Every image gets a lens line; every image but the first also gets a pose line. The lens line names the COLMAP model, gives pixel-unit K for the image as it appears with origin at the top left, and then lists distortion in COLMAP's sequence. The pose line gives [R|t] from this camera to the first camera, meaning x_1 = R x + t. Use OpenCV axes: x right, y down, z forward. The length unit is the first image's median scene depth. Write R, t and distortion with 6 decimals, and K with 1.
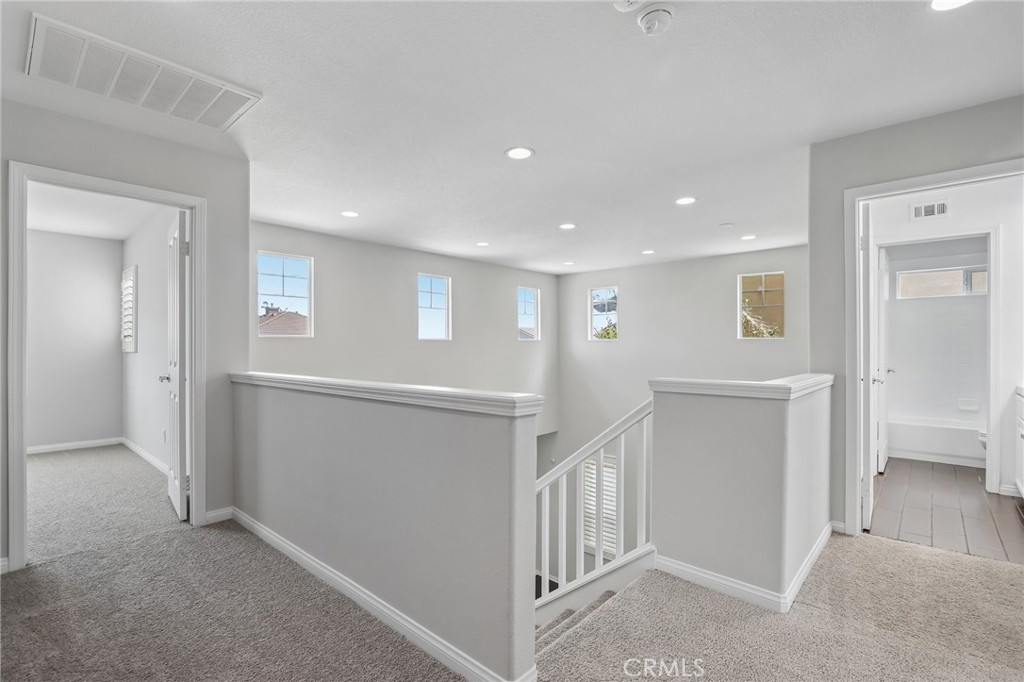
lens RADIAL K [[477.3, 0, 509.2], [0, 477.3, 348.4], [0, 0, 1]] dist [-0.027167, 0.007710]
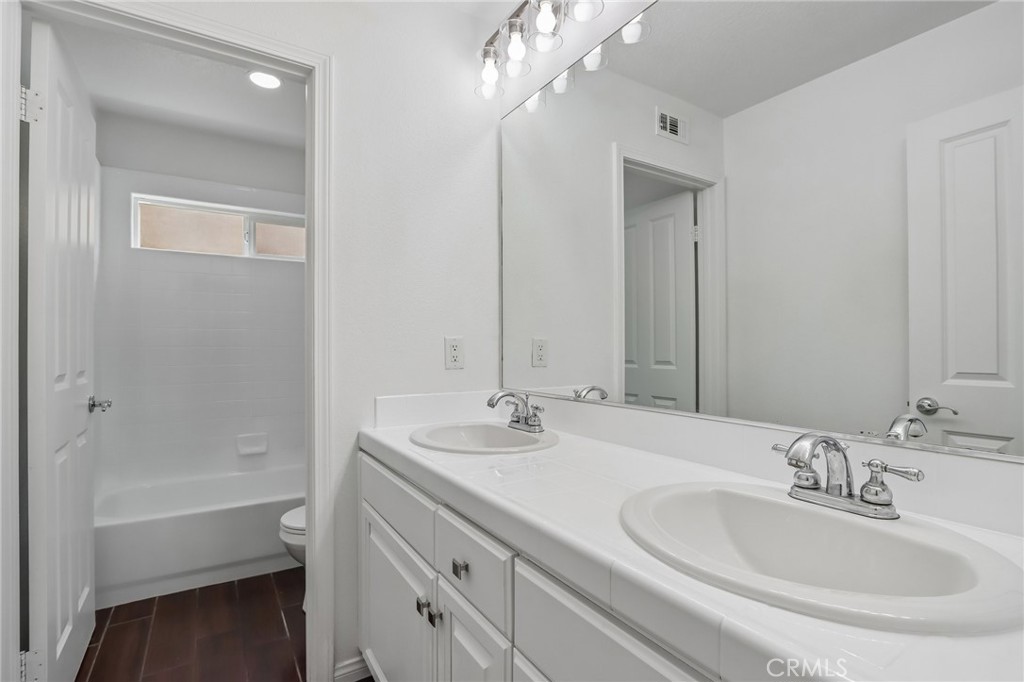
lens RADIAL K [[477.3, 0, 509.2], [0, 477.3, 348.4], [0, 0, 1]] dist [-0.027167, 0.007710]
pose [[0.262435, -0.002216, 0.964947, 0.508733], [-0.000362, 0.999997, 0.002395, -0.000143], [-0.964950, -0.000978, 0.262434, 0.550475]]
